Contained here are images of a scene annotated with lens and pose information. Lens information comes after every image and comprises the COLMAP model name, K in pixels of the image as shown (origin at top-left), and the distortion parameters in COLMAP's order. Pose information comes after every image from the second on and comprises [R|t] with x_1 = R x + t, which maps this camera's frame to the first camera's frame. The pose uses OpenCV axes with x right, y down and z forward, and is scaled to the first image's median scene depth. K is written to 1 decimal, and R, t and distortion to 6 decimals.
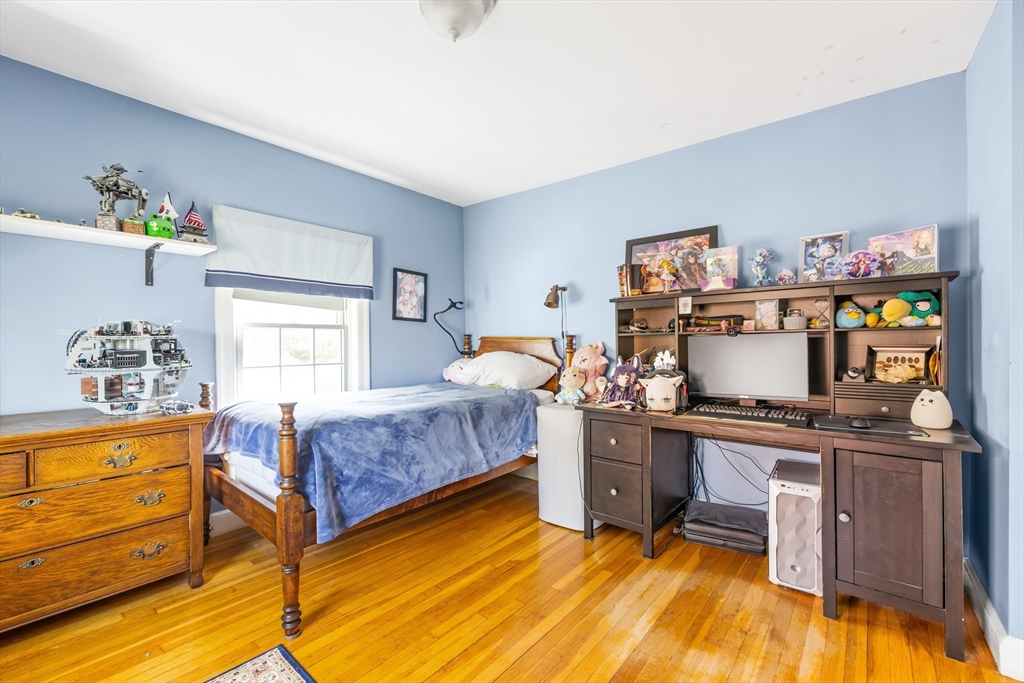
lens RADIAL K [[435.5, 0, 506.6], [0, 435.5, 348.1], [0, 0, 1]] dist [0.001448, -0.000116]
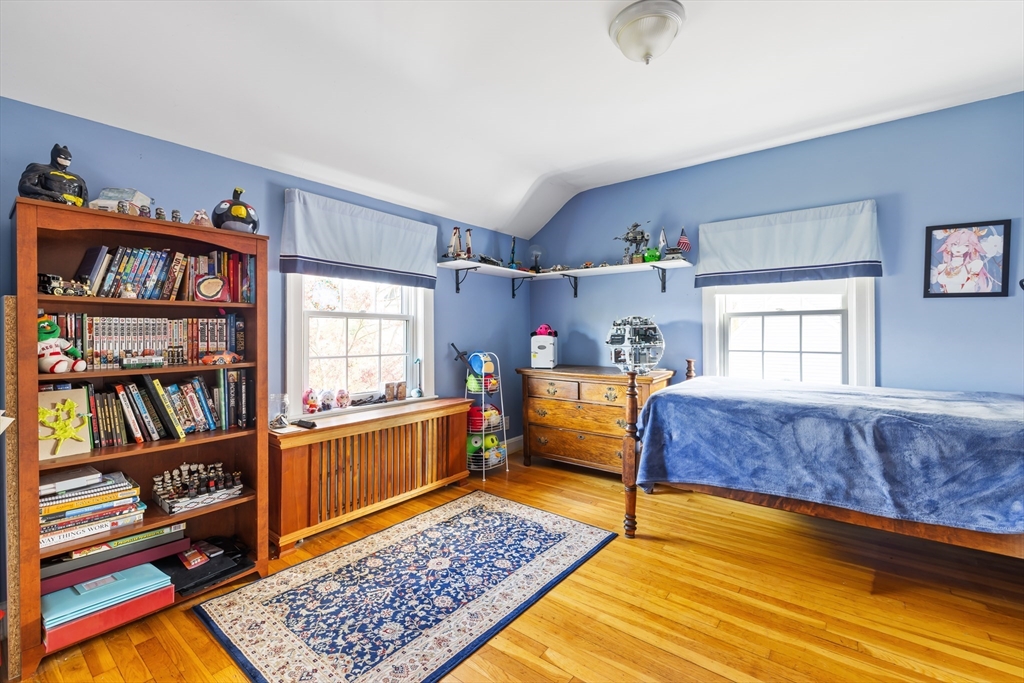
lens RADIAL K [[435.5, 0, 507.8], [0, 435.5, 333.4], [0, 0, 1]] dist [0.001448, -0.000116]
pose [[0.032315, 0.004362, -0.999468, 0.613668], [-0.010502, 0.999937, 0.004024, -0.001217], [0.999423, 0.010366, 0.032358, 0.372666]]
